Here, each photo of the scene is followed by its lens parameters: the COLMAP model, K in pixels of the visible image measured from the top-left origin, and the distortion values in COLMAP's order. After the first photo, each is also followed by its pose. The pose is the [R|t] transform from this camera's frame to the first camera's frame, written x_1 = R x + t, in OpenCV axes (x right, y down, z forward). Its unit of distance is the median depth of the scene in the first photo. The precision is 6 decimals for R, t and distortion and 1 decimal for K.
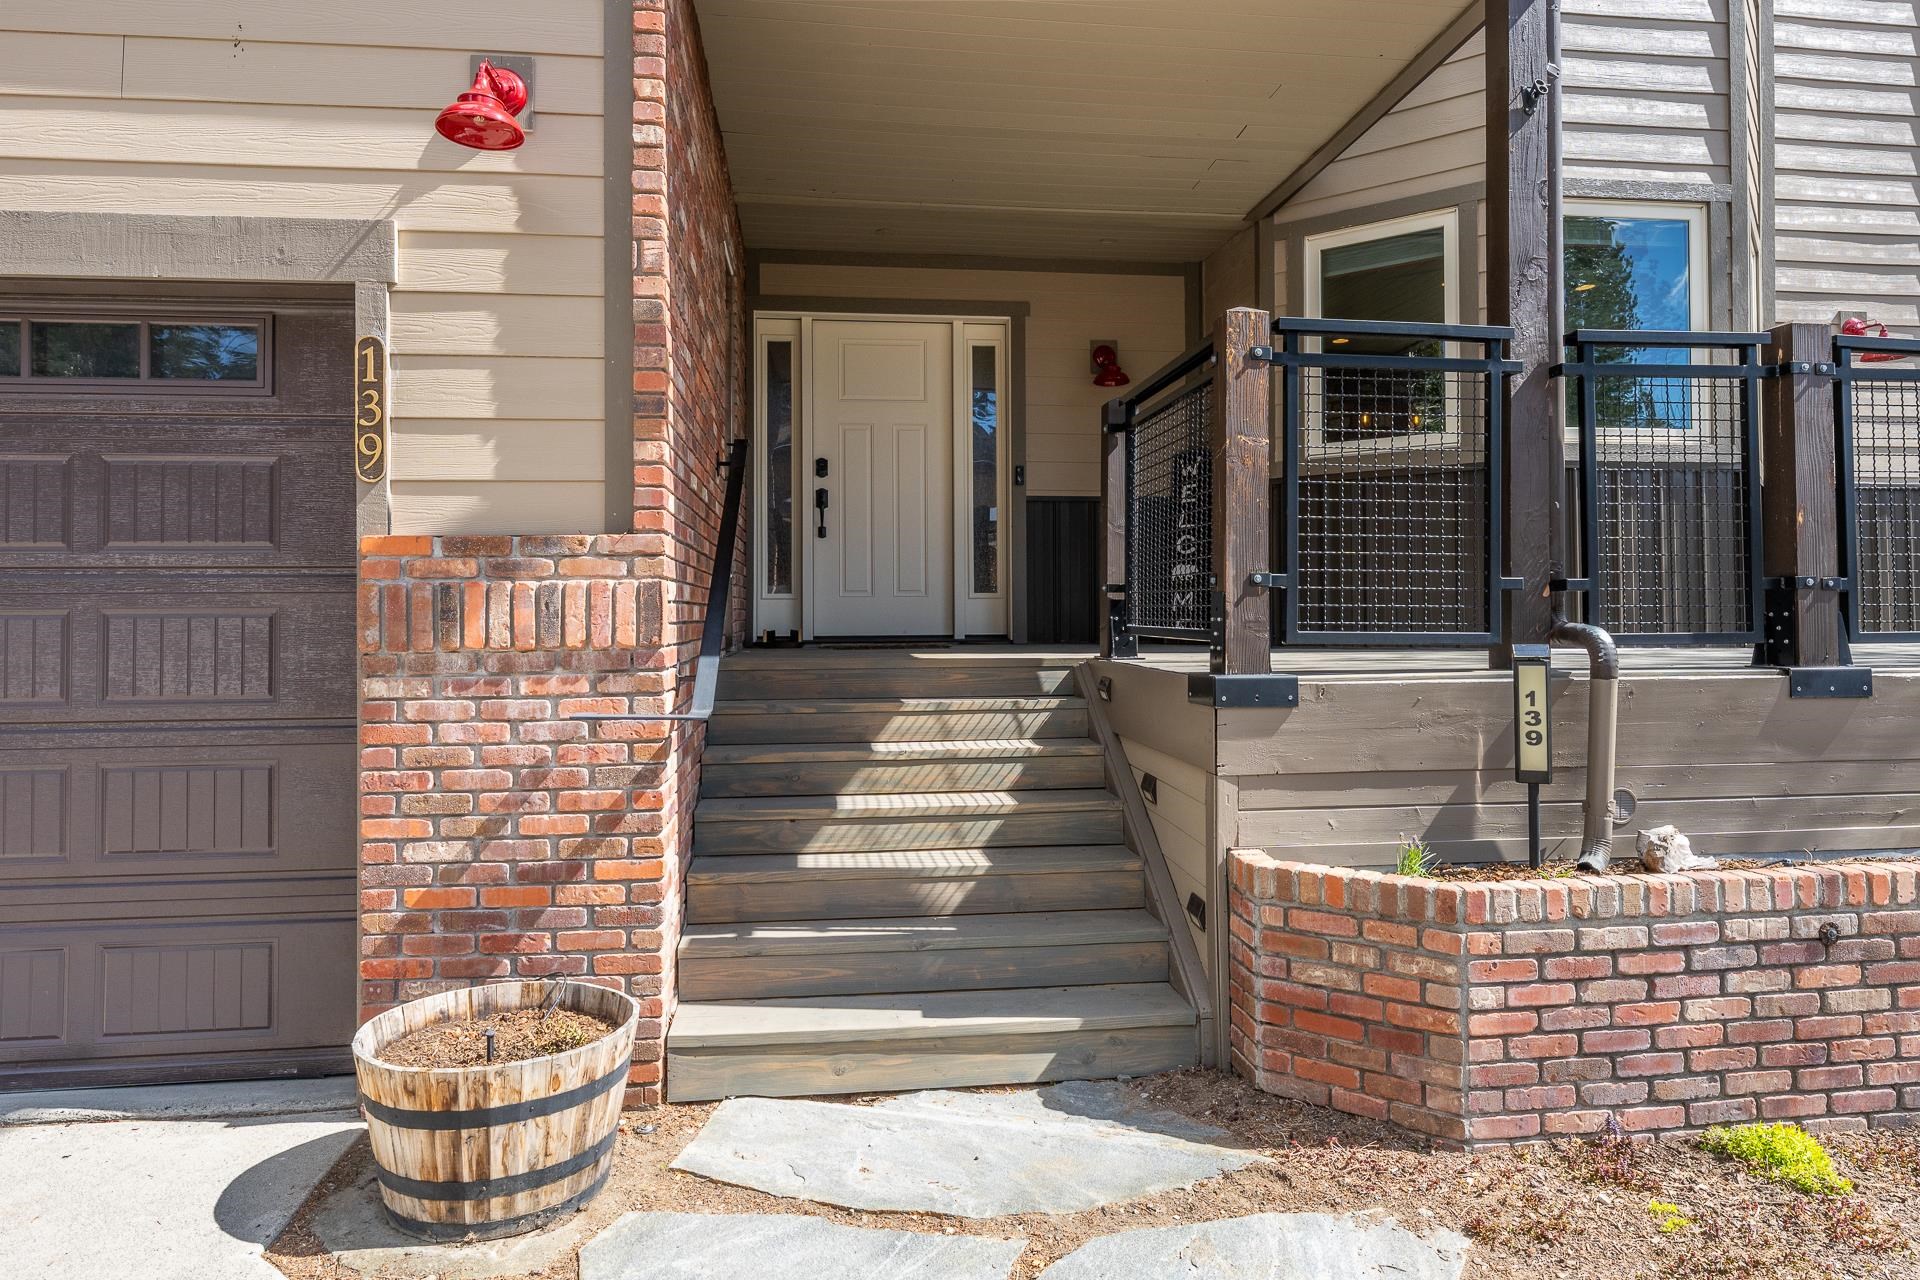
lens RADIAL K [[1144.7, 0, 962.2], [0, 1144.7, 621.7], [0, 0, 1]] dist [-0.001866, -0.000122]
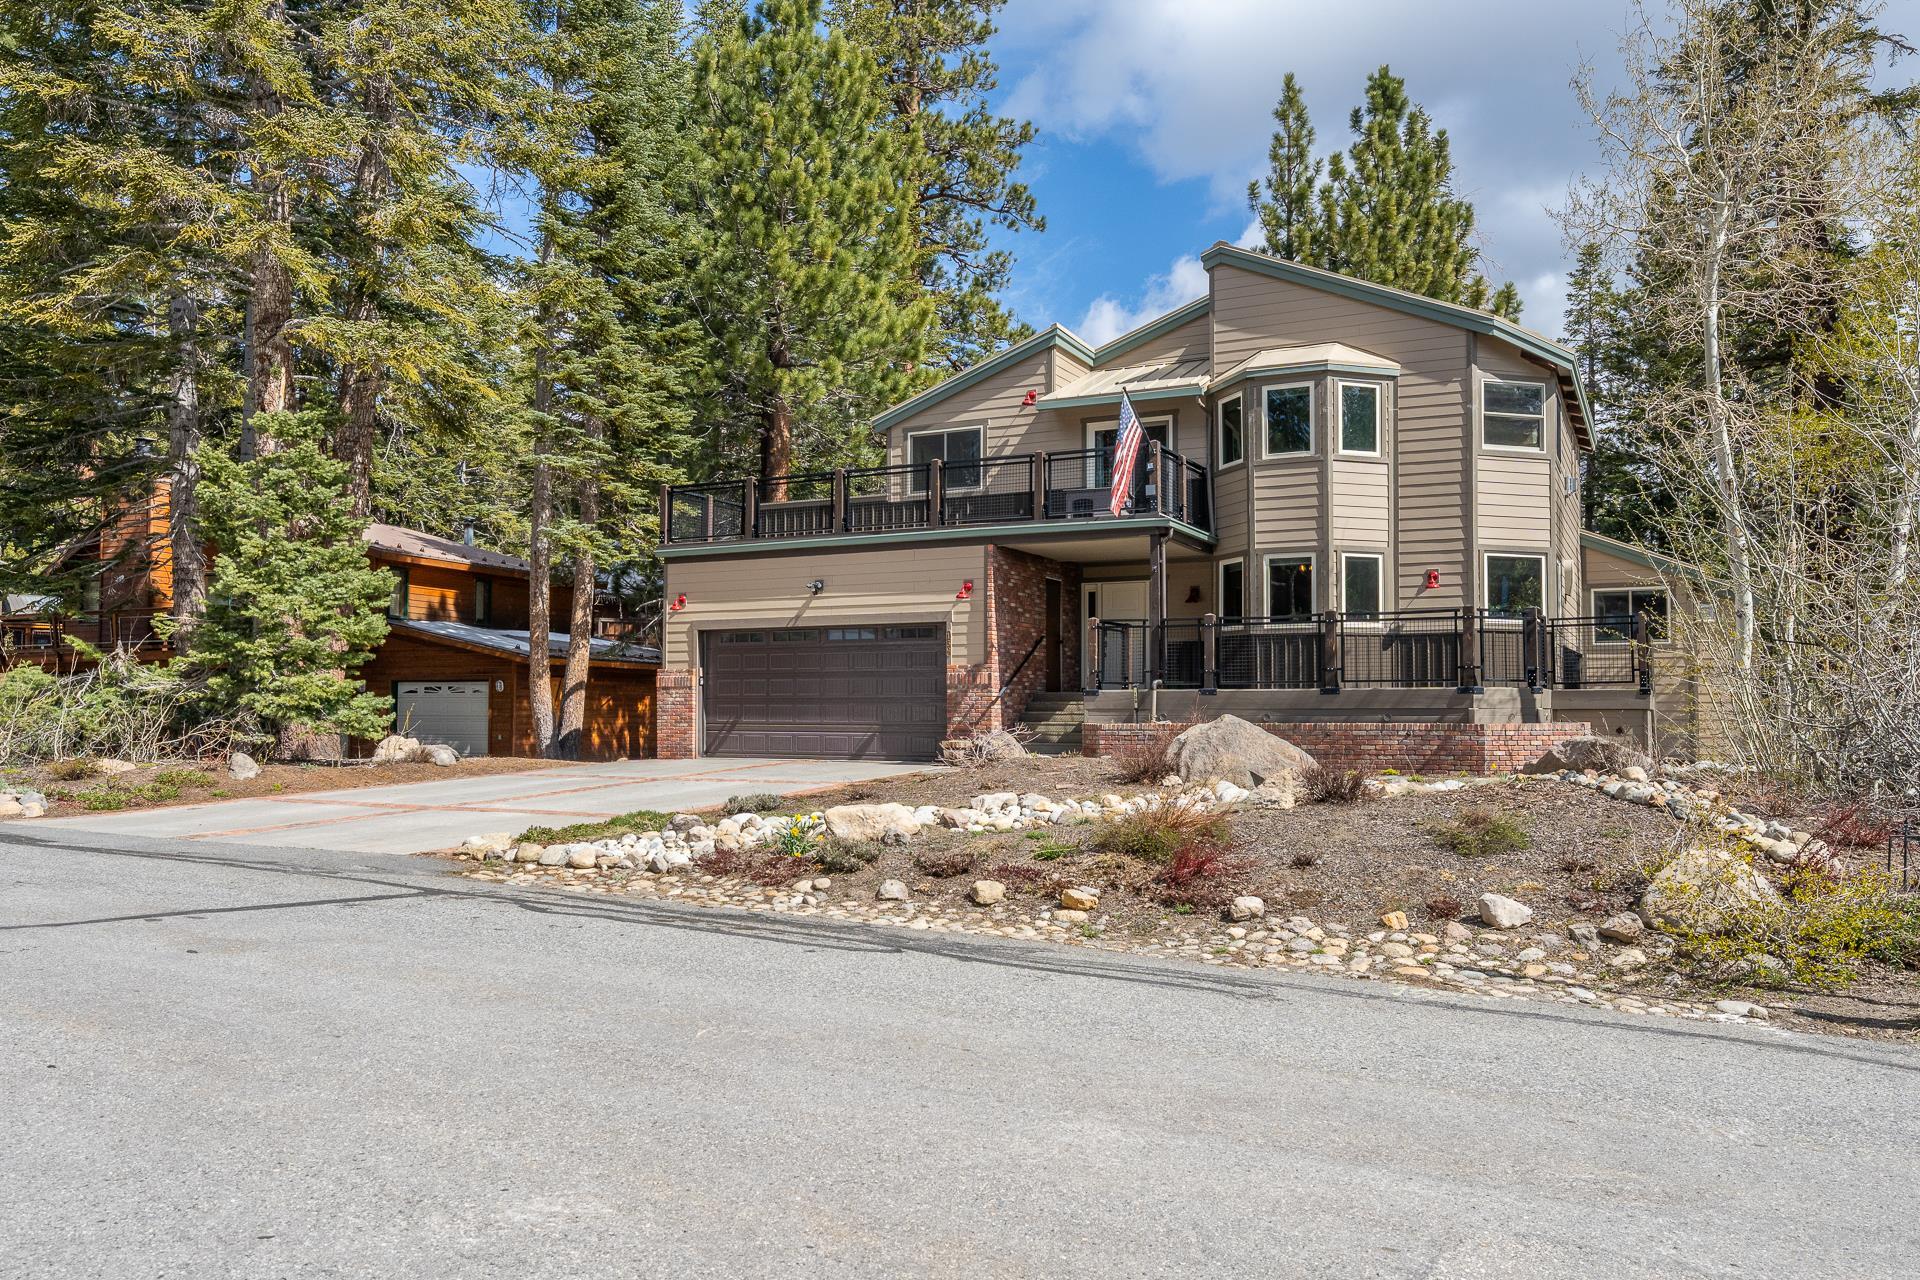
lens RADIAL K [[1371.7, 0, 958.2], [0, 1371.7, 640.5], [0, 0, 1]] dist [0.000252, 0.000007]
pose [[0.819524, -0.019393, -0.572716, 3.467103], [-0.013029, 0.998538, -0.052456, 0.164558], [0.572897, 0.050451, 0.818073, -4.610321]]
